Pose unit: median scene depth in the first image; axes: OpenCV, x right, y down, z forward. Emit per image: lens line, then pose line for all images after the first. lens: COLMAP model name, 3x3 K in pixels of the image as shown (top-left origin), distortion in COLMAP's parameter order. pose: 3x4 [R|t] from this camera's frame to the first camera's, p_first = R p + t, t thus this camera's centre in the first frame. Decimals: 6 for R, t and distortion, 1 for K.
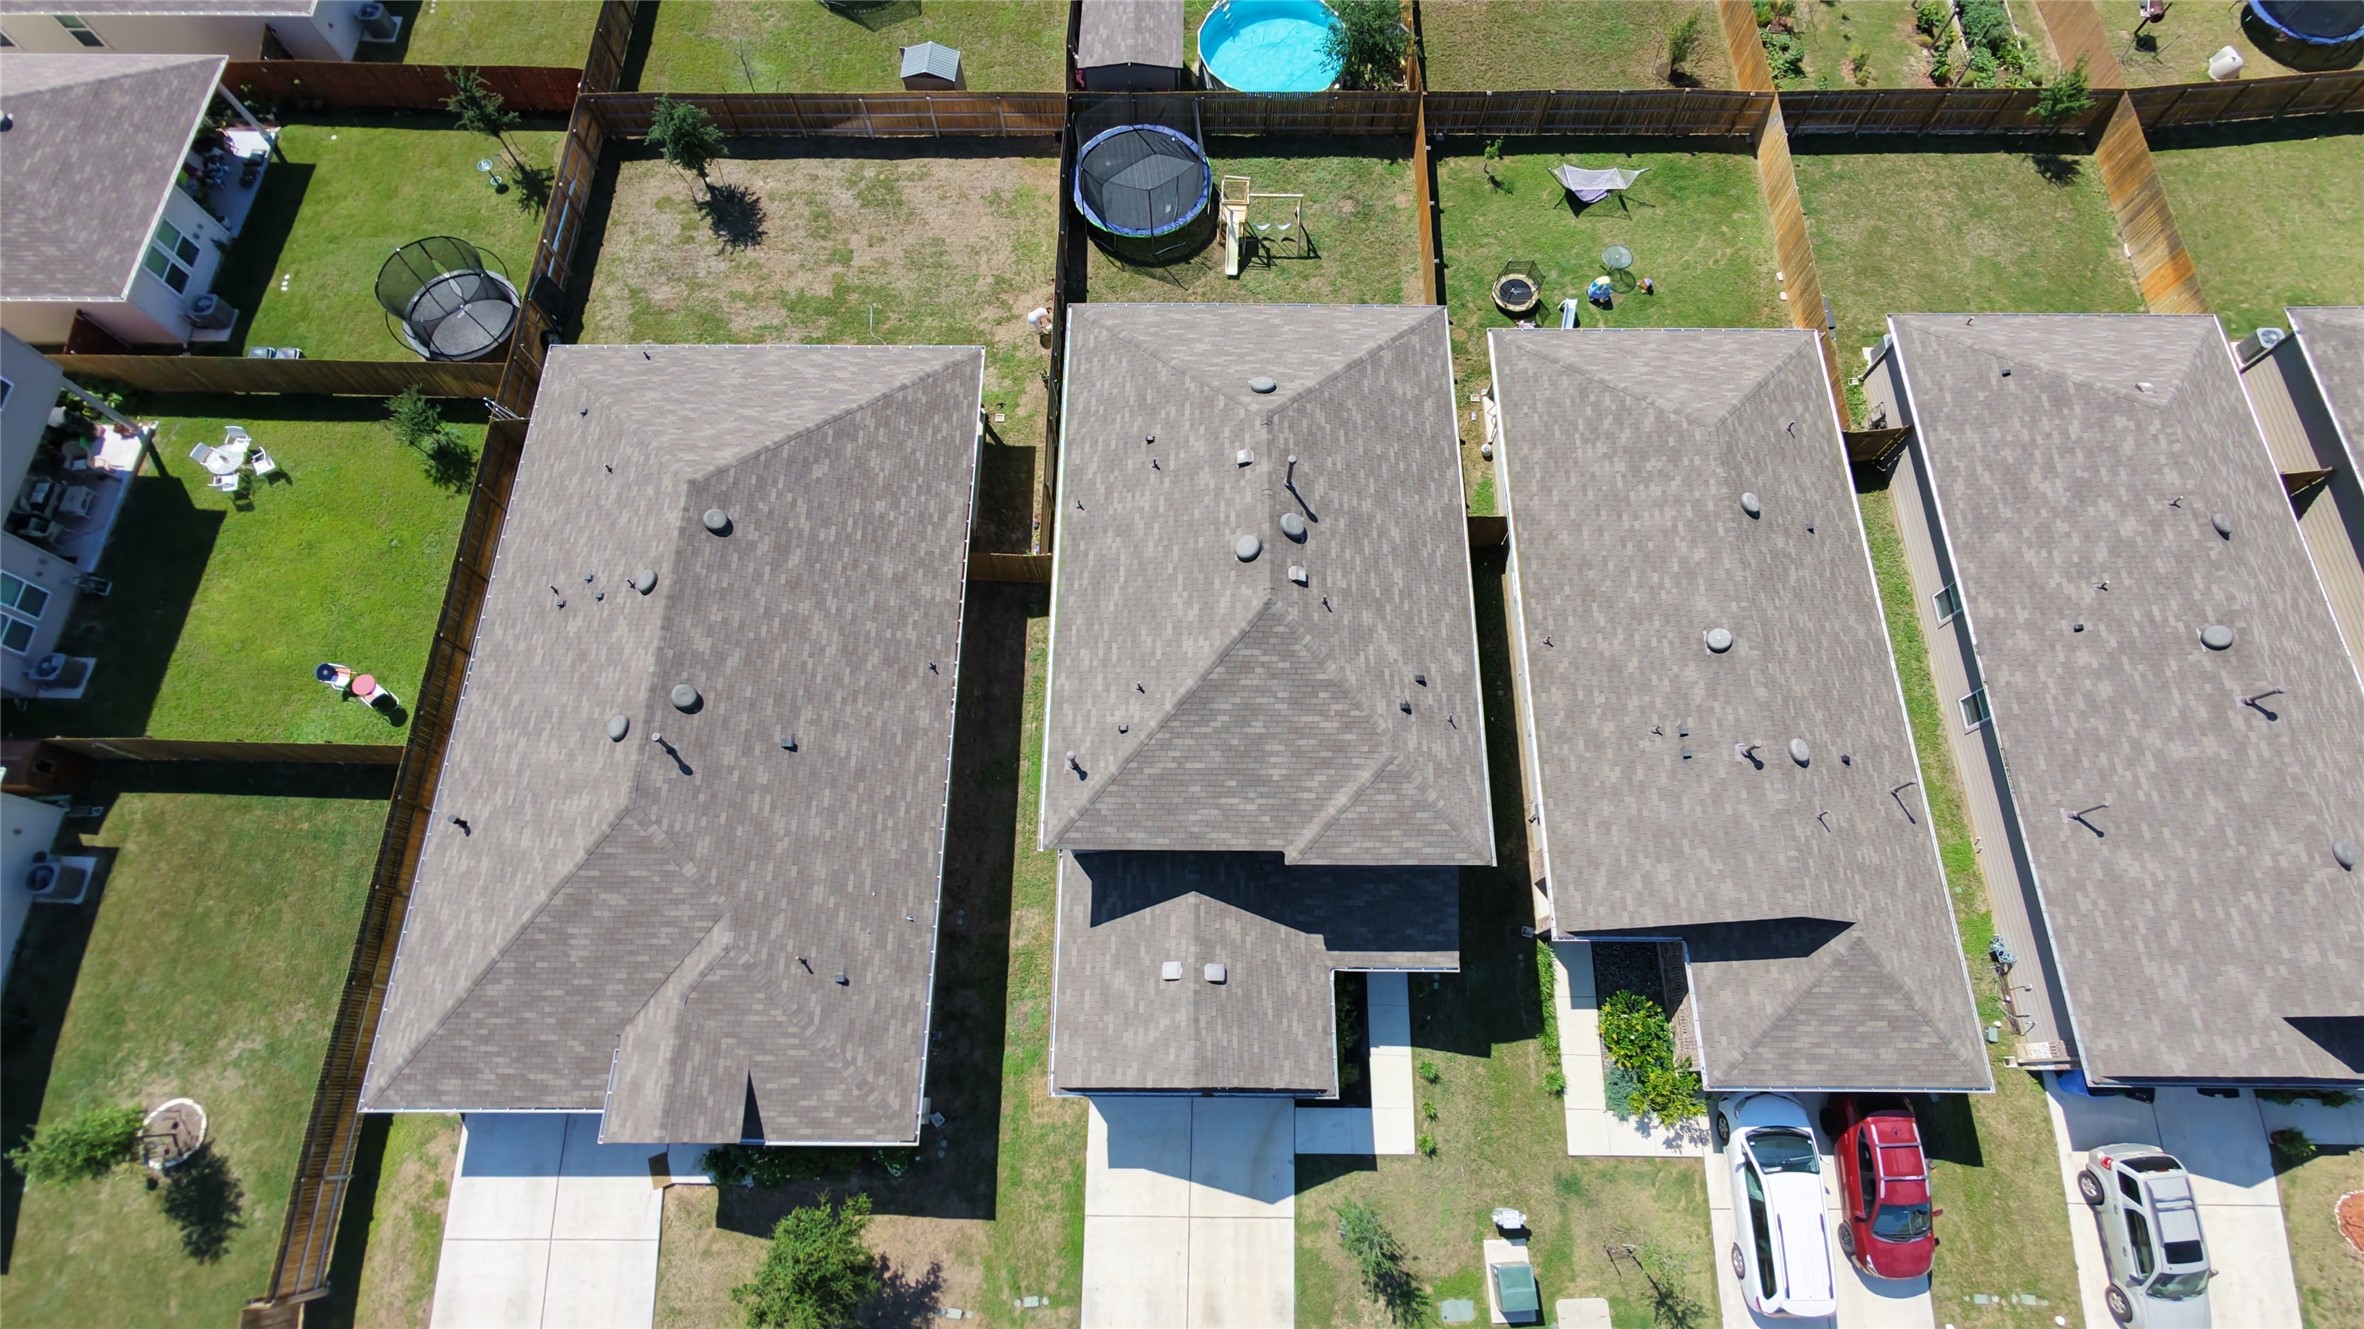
lens RADIAL K [[1120.3, 0, 1182.0], [0, 1120.3, 664.5], [0, 0, 1]] dist [-0.010498, -0.000257]
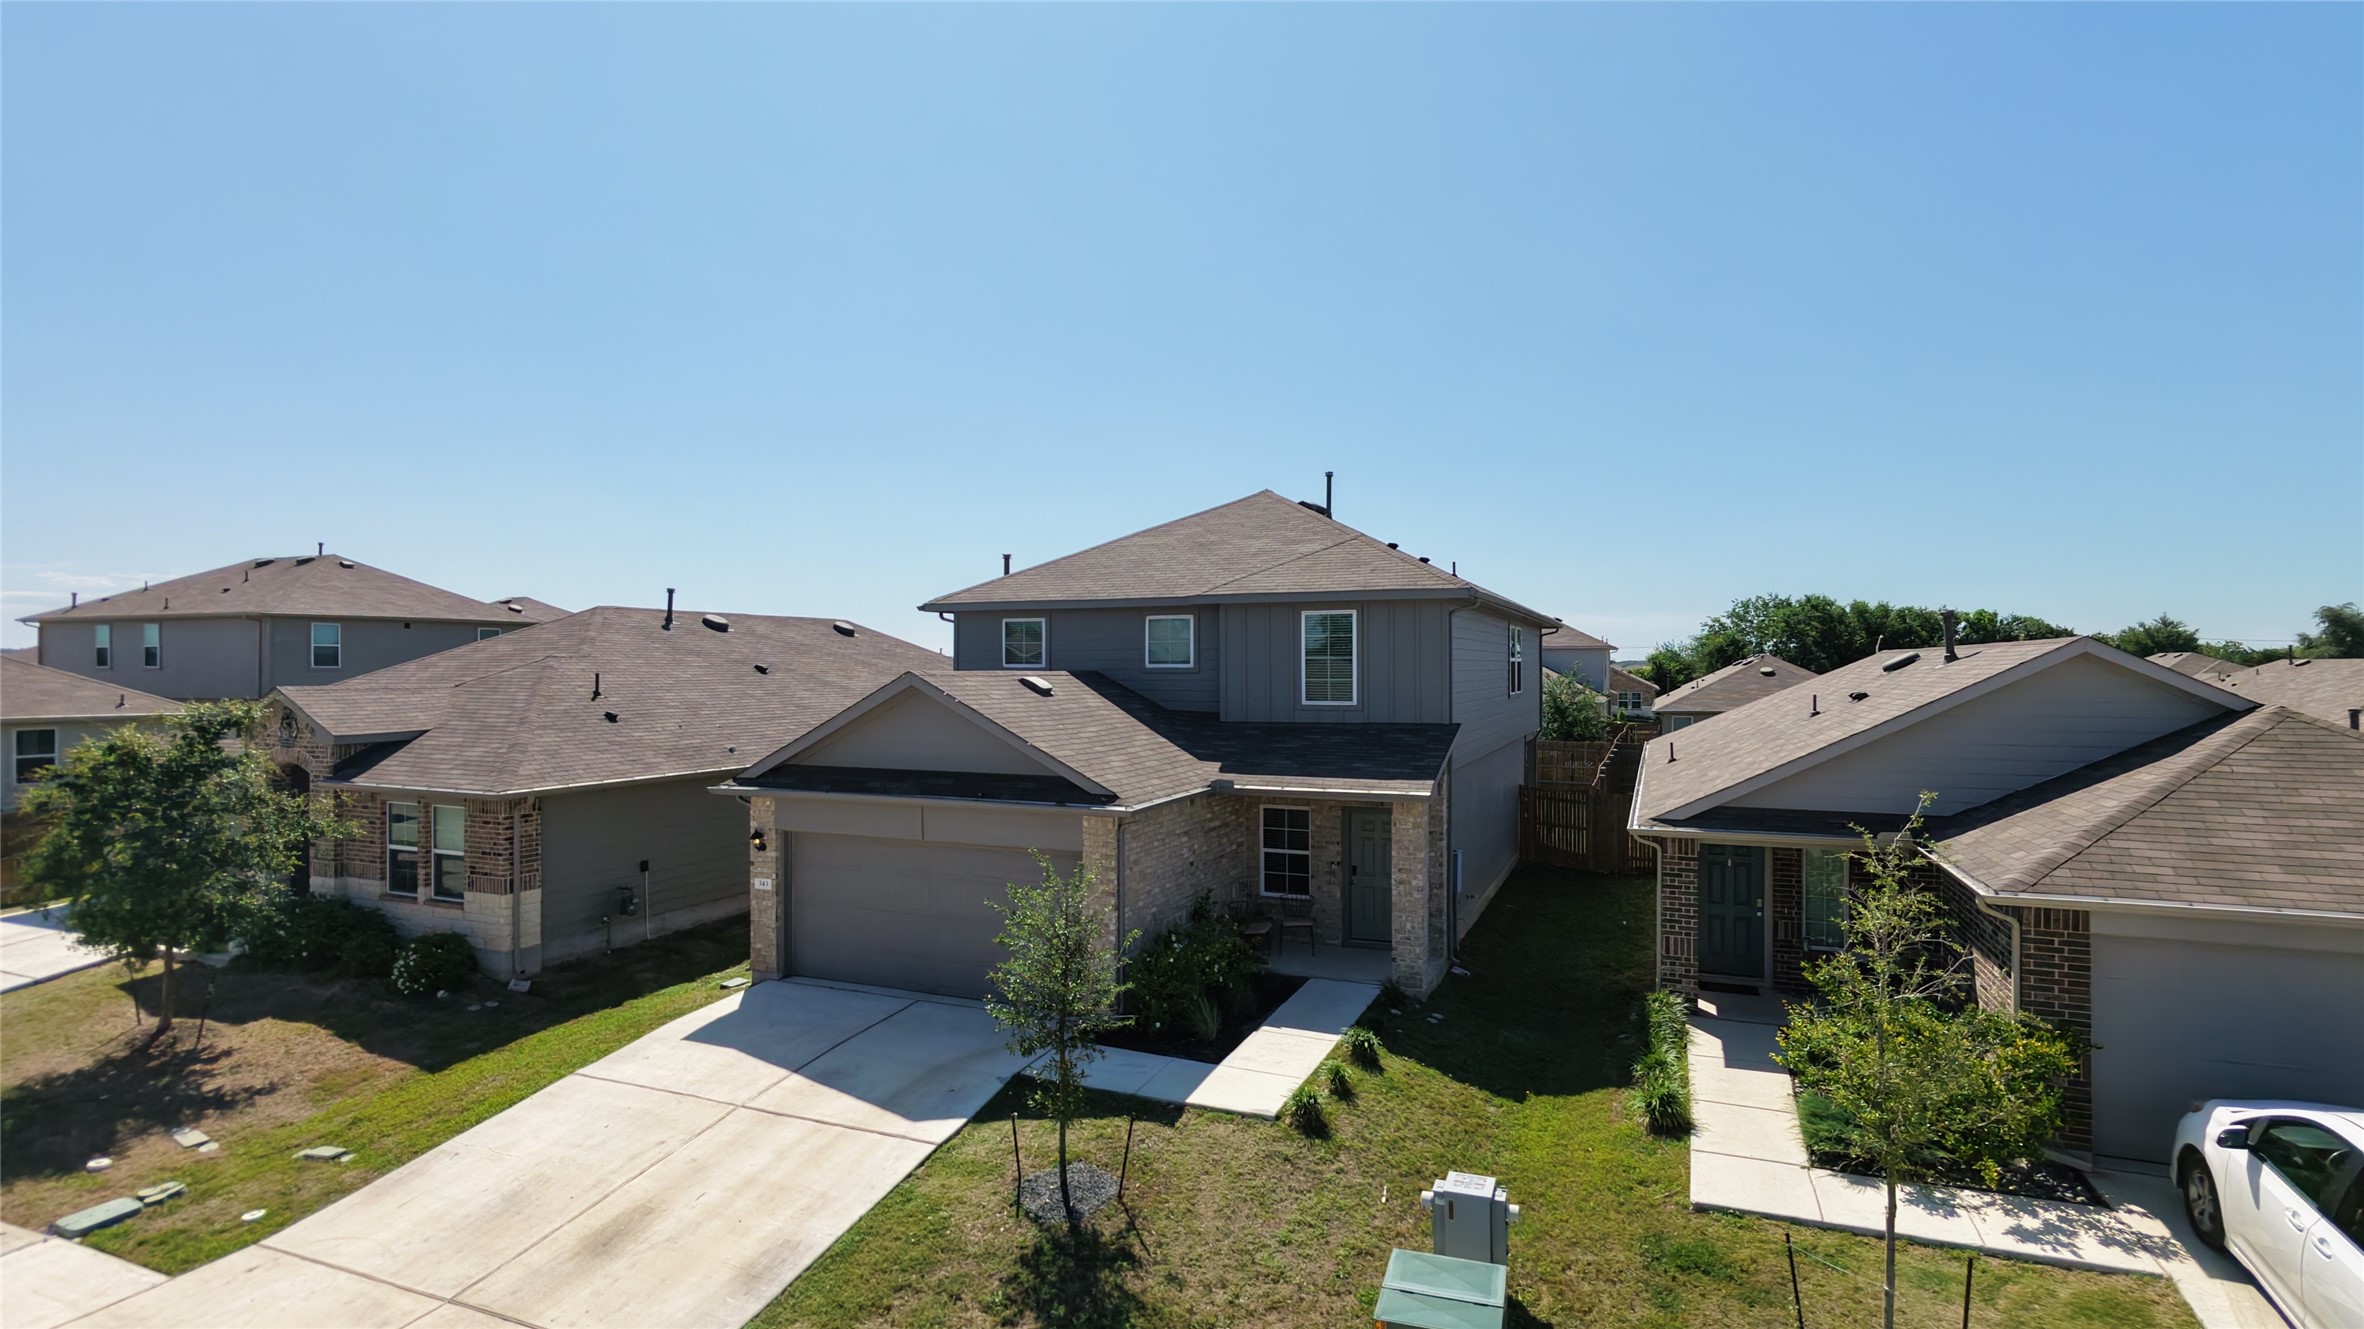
lens RADIAL K [[1133.8, 0, 1182.0], [0, 1133.8, 664.5], [0, 0, 1]] dist [0.001187, 0.000509]
pose [[0.922210, 0.011049, -0.386531, 0.336061], [-0.365046, 0.354600, -0.860814, 0.747985], [0.127553, 0.934953, 0.331049, 0.704359]]
